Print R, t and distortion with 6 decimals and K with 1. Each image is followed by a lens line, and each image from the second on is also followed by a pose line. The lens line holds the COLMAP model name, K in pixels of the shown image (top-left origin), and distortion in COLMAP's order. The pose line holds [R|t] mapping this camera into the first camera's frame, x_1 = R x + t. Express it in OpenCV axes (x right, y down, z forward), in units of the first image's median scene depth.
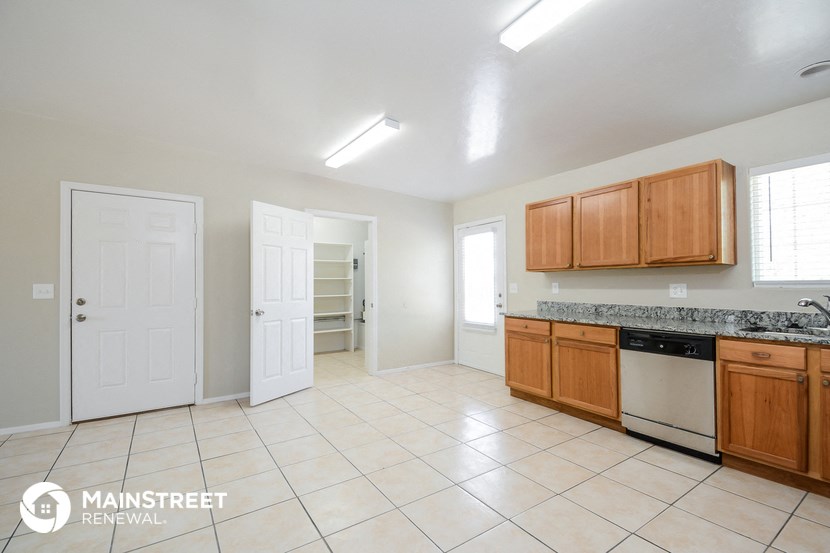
lens RADIAL K [[370.7, 0, 411.1], [0, 370.7, 278.7], [0, 0, 1]] dist [0.000193, -0.000947]
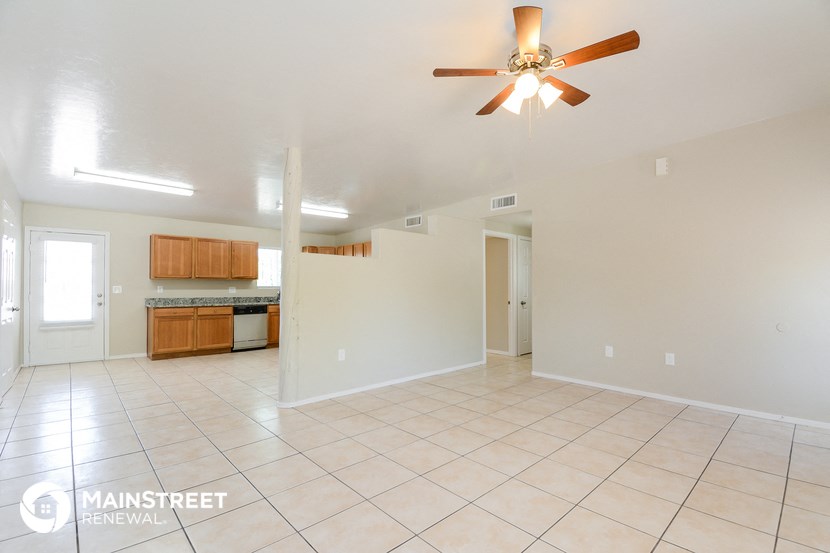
lens RADIAL K [[370.7, 0, 414.2], [0, 370.7, 283.7], [0, 0, 1]] dist [0.000193, -0.000947]
pose [[-0.172012, 0.012714, 0.985013, -1.714266], [-0.018852, 0.999691, -0.016196, 0.008707], [-0.984914, -0.021356, -0.171719, 0.262824]]
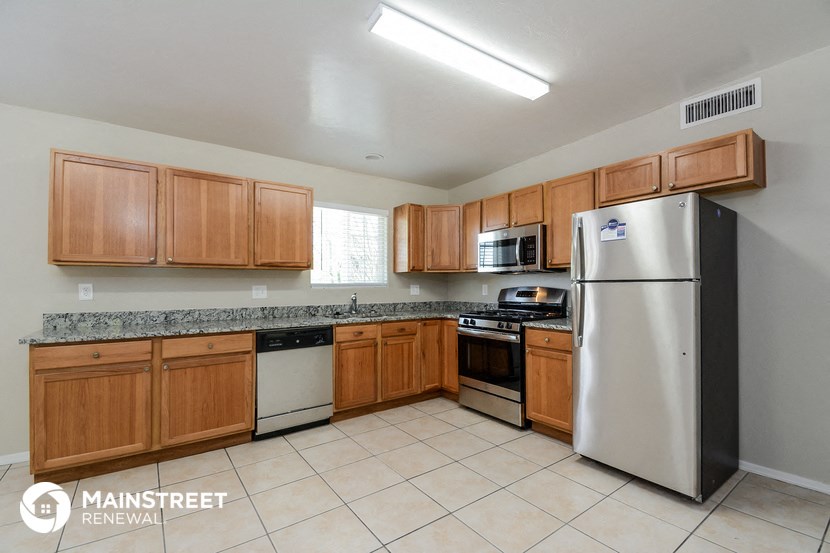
lens RADIAL K [[370.7, 0, 421.3], [0, 370.7, 280.2], [0, 0, 1]] dist [0.000193, -0.000947]
pose [[-0.060471, 0.017683, 0.998013, -0.379250], [-0.014424, 0.999723, -0.018587, 0.010690], [-0.998066, -0.015519, -0.060199, 0.570968]]
